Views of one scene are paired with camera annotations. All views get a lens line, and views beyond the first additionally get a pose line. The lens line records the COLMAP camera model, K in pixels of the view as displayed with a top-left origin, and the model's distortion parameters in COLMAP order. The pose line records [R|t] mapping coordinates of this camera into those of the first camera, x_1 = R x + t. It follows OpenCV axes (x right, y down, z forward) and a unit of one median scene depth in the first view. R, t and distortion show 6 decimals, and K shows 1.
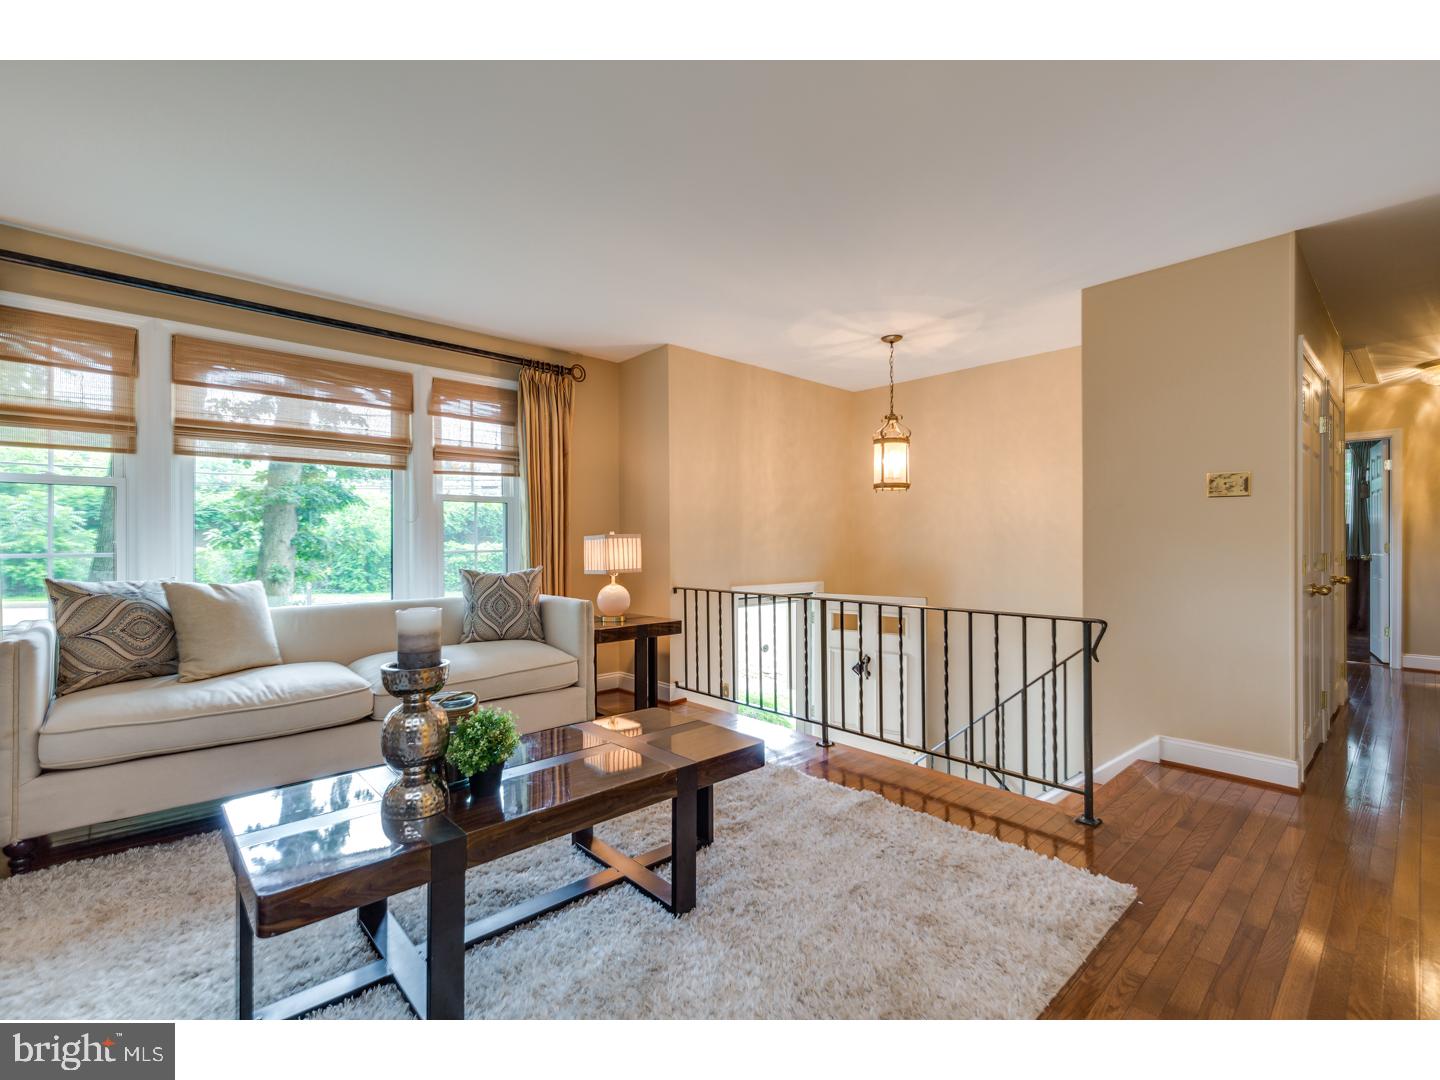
lens RADIAL K [[647.2, 0, 719.2], [0, 647.2, 540.2], [0, 0, 1]] dist [0.007005, -0.000863]
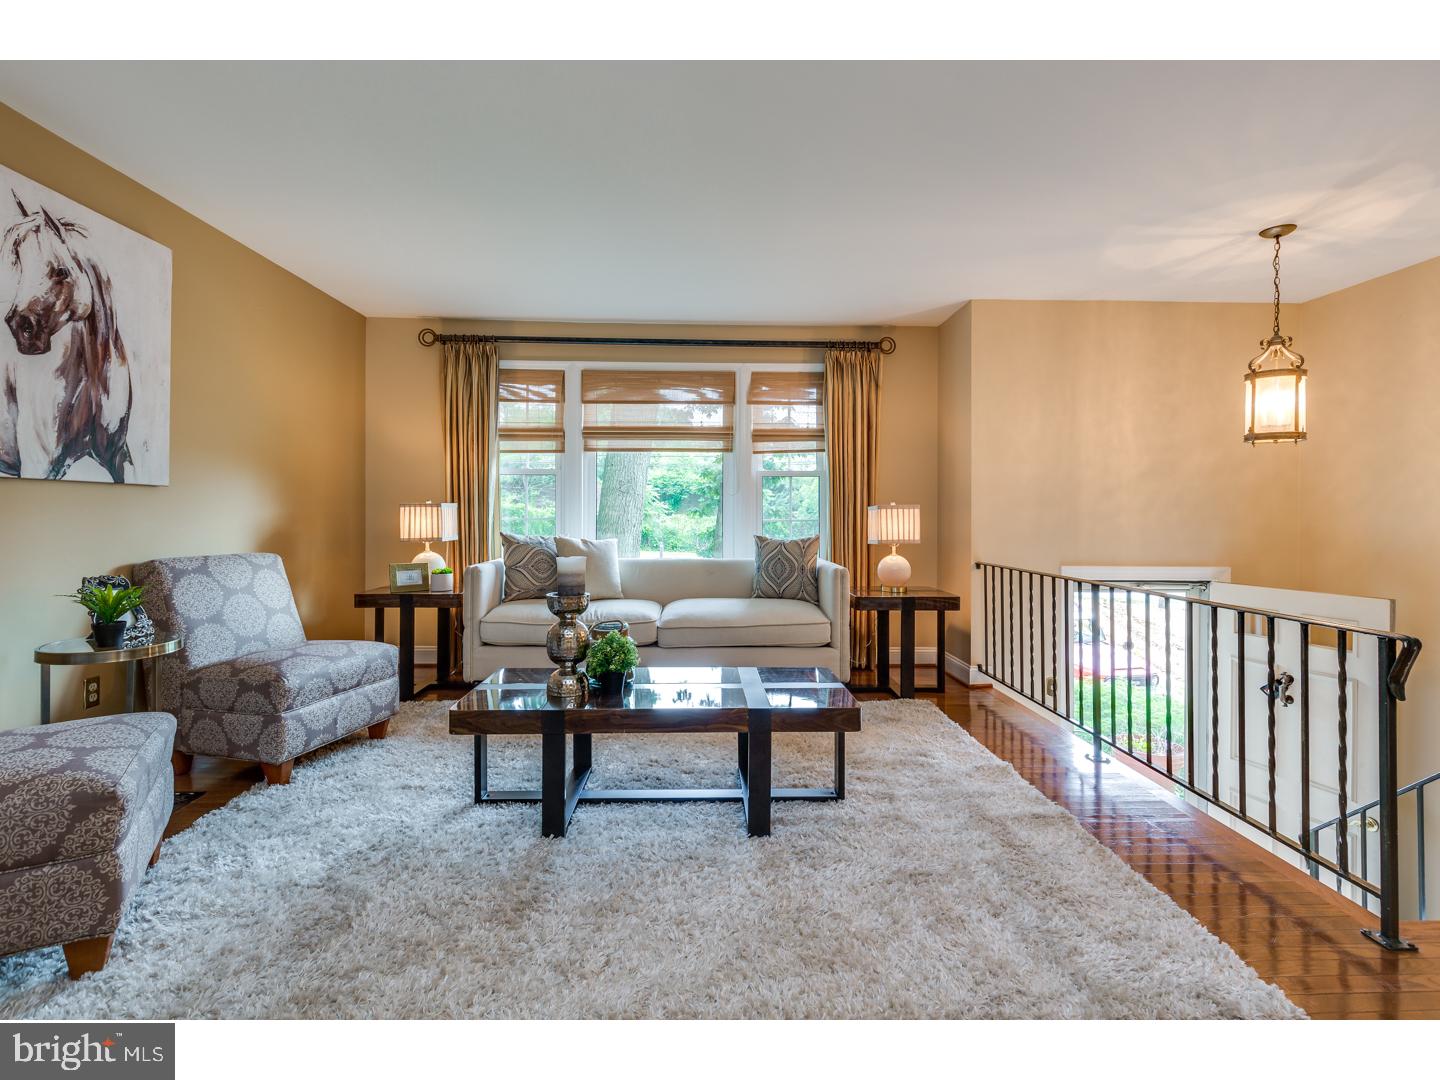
lens RADIAL K [[687.2, 0, 717.5], [0, 687.2, 515.5], [0, 0, 1]] dist [0.011049, -0.002452]
pose [[0.756114, 0.008123, -0.654389, 0.327184], [-0.003595, 0.999959, 0.008259, -0.000751], [0.654430, -0.003892, 0.756113, 0.015382]]
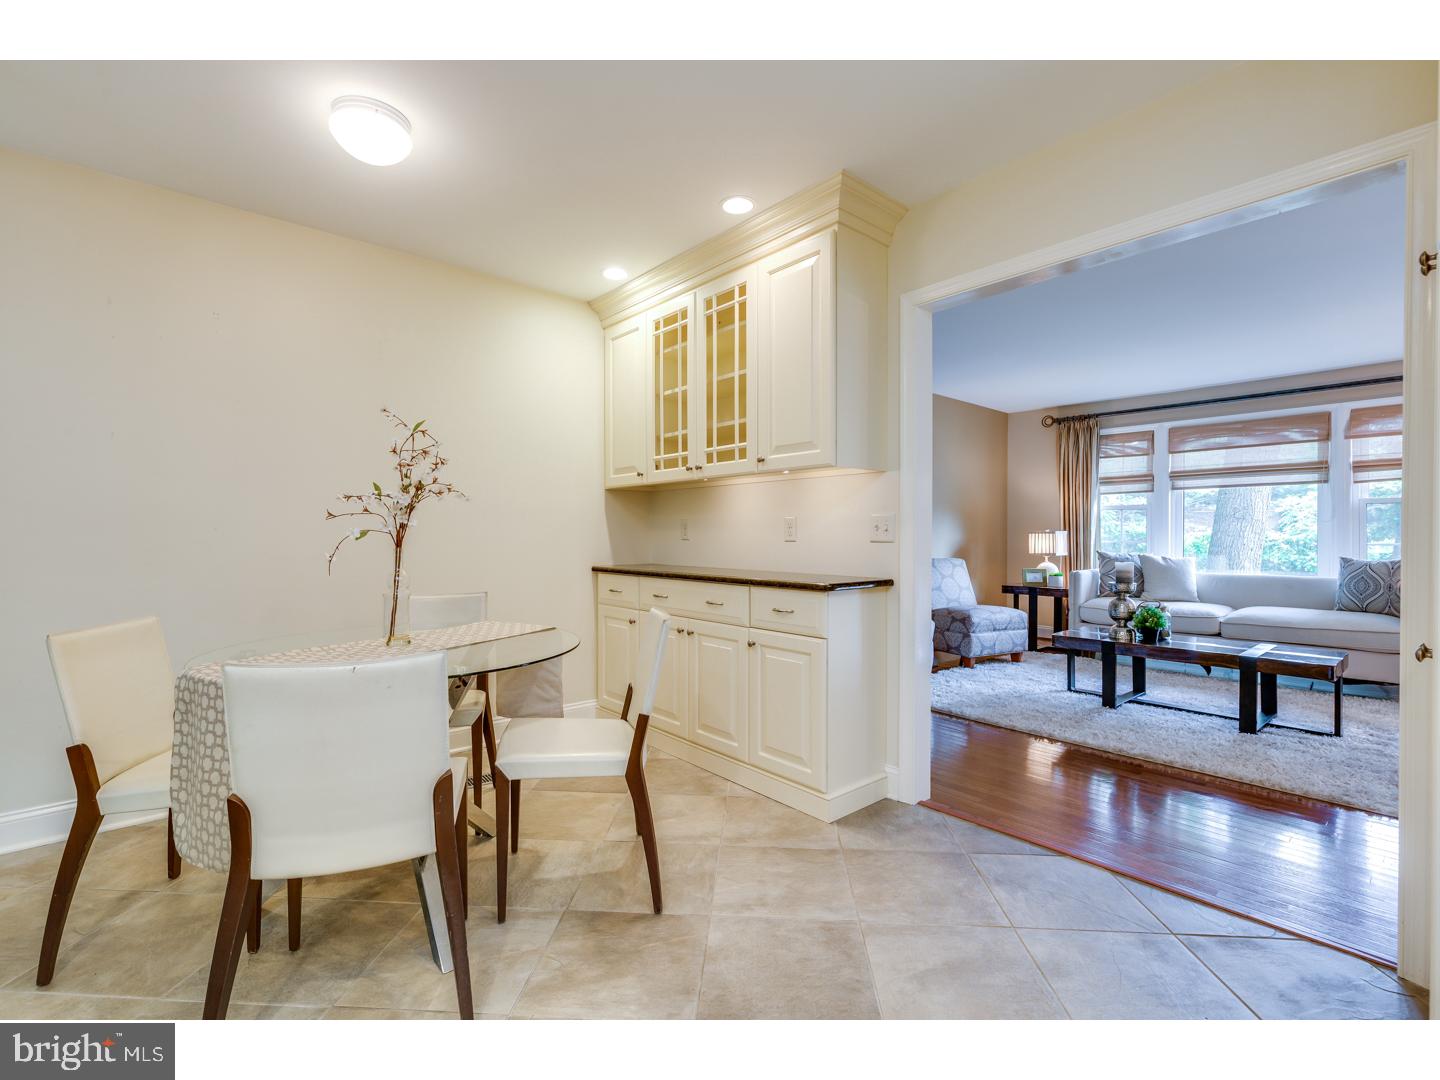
lens RADIAL K [[647.2, 0, 716.5], [0, 647.2, 538.8], [0, 0, 1]] dist [0.007005, -0.000863]
pose [[-0.028036, 0.007884, -0.999576, 0.892925], [0.001773, 0.999968, 0.007838, -0.004754], [0.999605, -0.001553, -0.028049, -0.232304]]
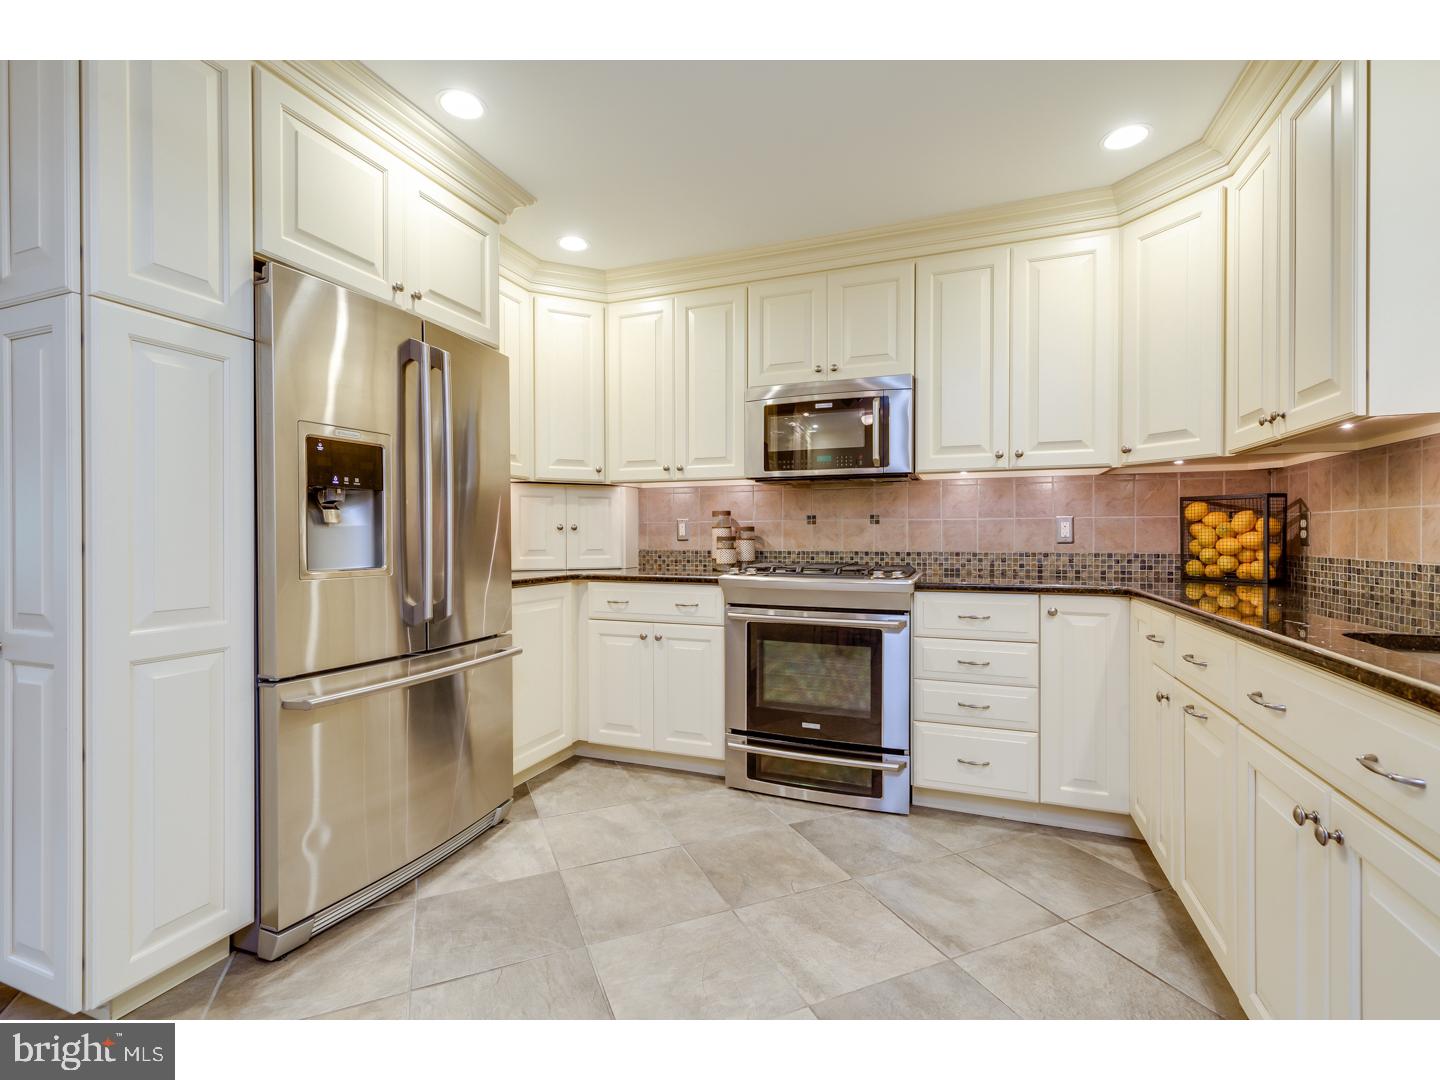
lens RADIAL K [[647.2, 0, 716.5], [0, 647.2, 532.1], [0, 0, 1]] dist [0.007005, -0.000863]
pose [[0.899454, 0.006403, 0.436968, -0.028639], [-0.005405, 0.999979, -0.003529, -0.010400], [-0.436981, 0.000813, 0.899470, -1.042503]]
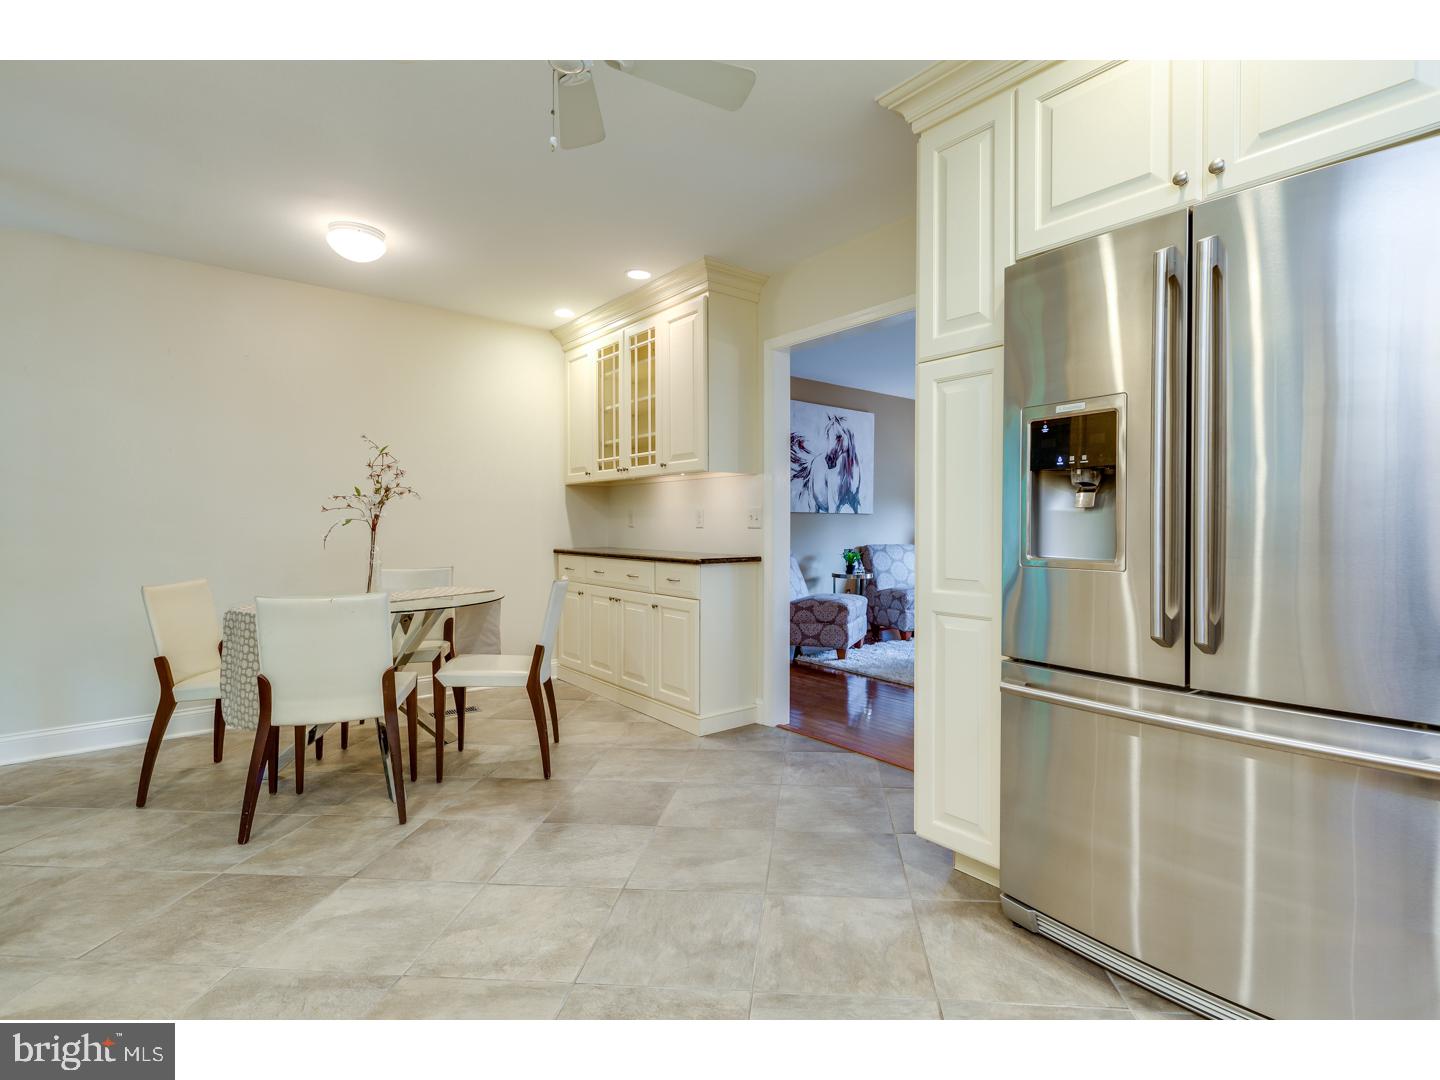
lens RADIAL K [[687.2, 0, 761.4], [0, 687.2, 524.5], [0, 0, 1]] dist [0.011049, -0.002452]
pose [[-0.034596, 0.002936, -0.999397, 1.155672], [0.002060, 0.999994, 0.002867, -0.003106], [0.999399, -0.001960, -0.034602, -0.031424]]
